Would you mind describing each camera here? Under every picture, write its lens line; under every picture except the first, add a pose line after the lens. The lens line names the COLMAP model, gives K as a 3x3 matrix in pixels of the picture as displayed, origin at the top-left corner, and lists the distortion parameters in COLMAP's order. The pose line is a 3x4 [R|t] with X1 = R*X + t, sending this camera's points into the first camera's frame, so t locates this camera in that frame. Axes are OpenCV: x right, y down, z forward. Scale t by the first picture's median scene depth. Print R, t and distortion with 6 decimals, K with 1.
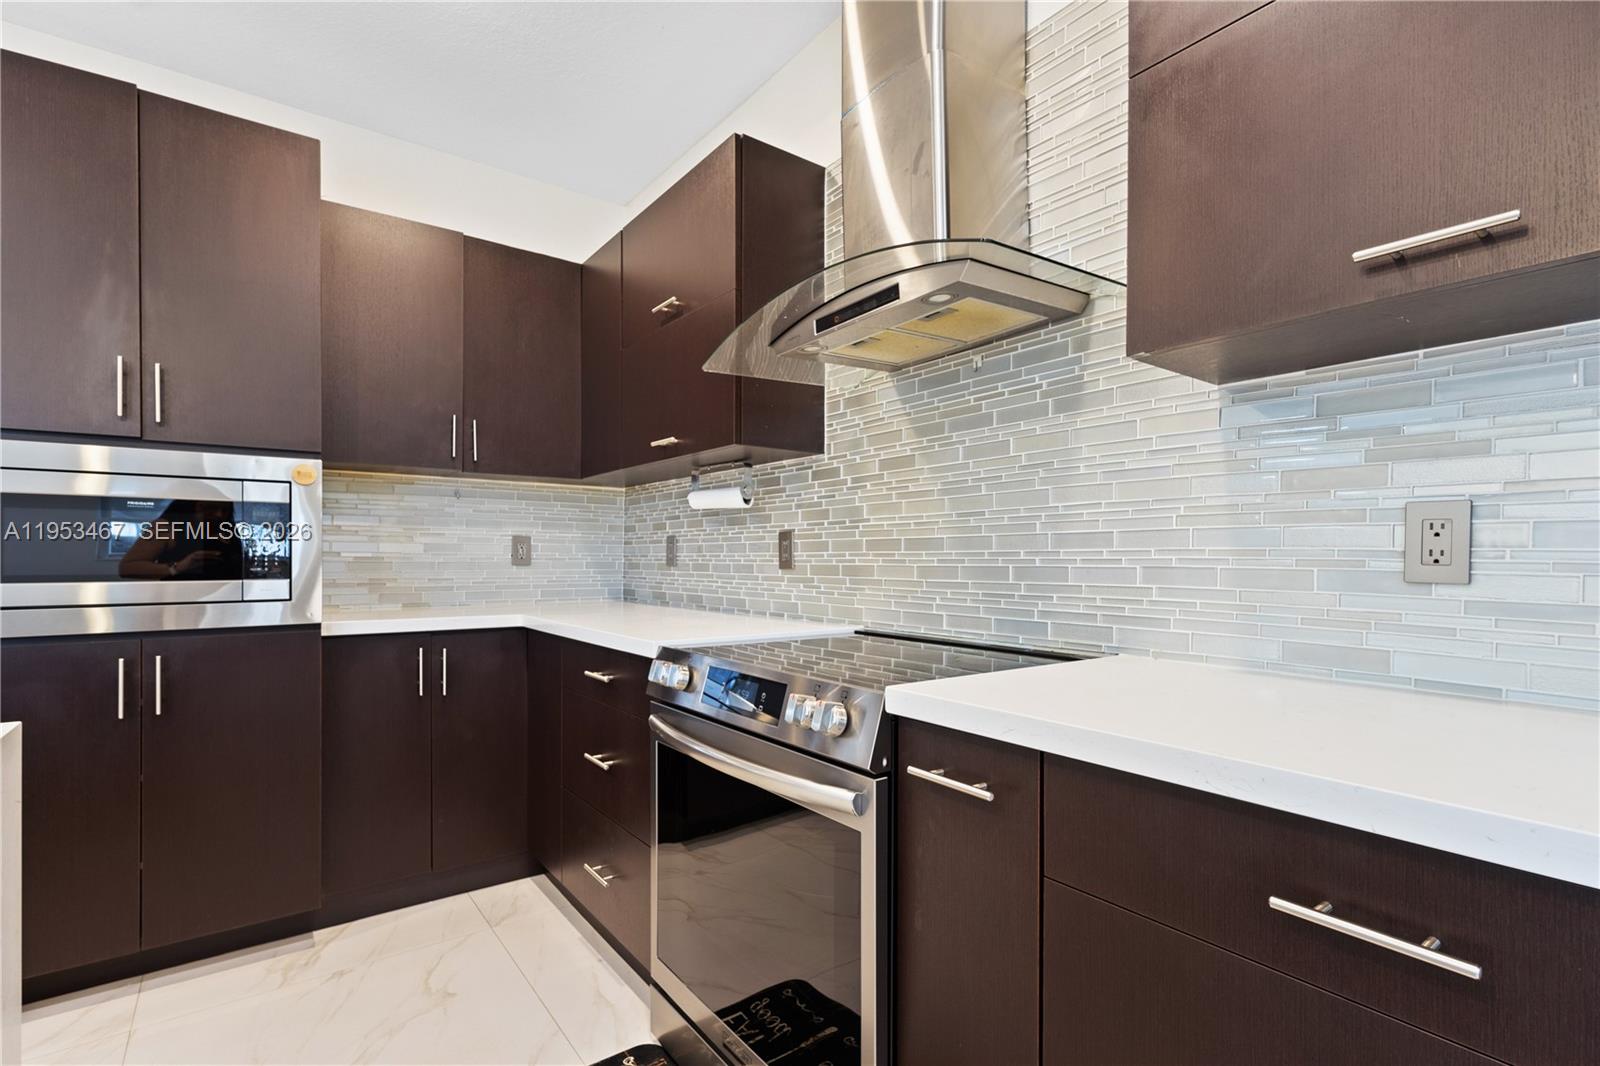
lens RADIAL K [[749.2, 0, 802.2], [0, 749.2, 555.1], [0, 0, 1]] dist [0.012202, -0.001196]
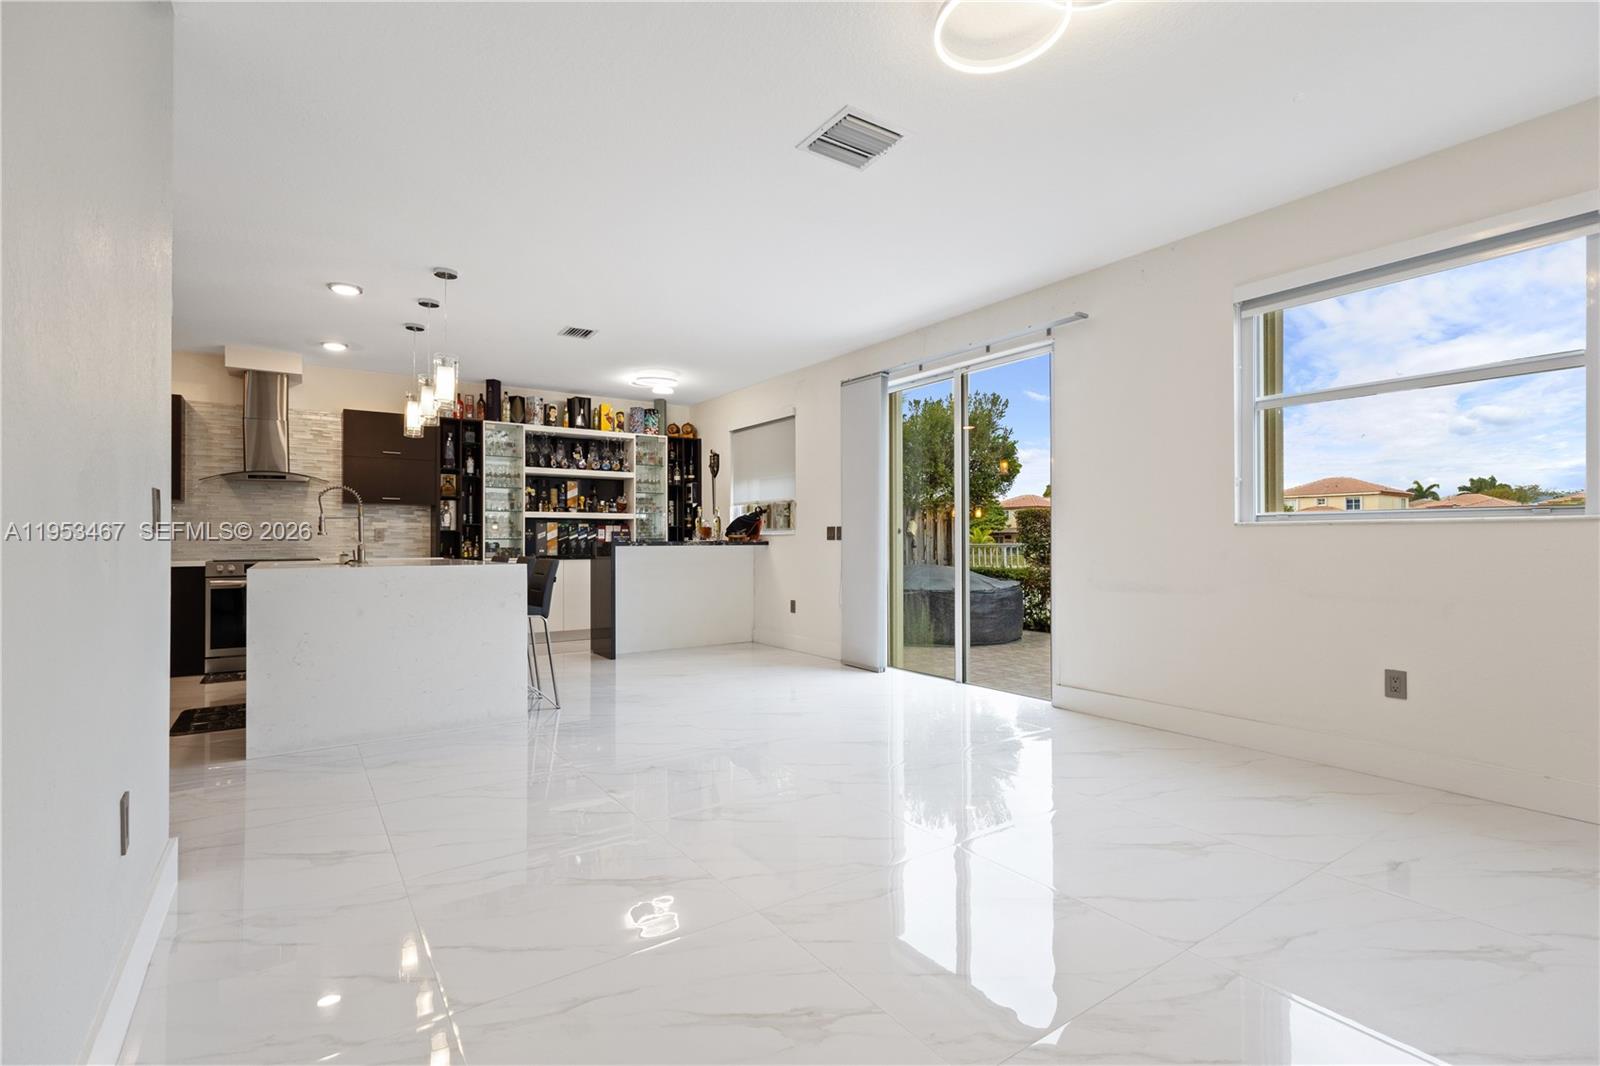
lens RADIAL K [[749.2, 0, 807.7], [0, 749.2, 533.6], [0, 0, 1]] dist [0.012202, -0.001196]
pose [[0.034045, 0.005595, 0.999405, -2.877564], [0.002888, 0.999980, -0.005696, 0.011112], [-0.999416, 0.003081, 0.034028, -1.525012]]
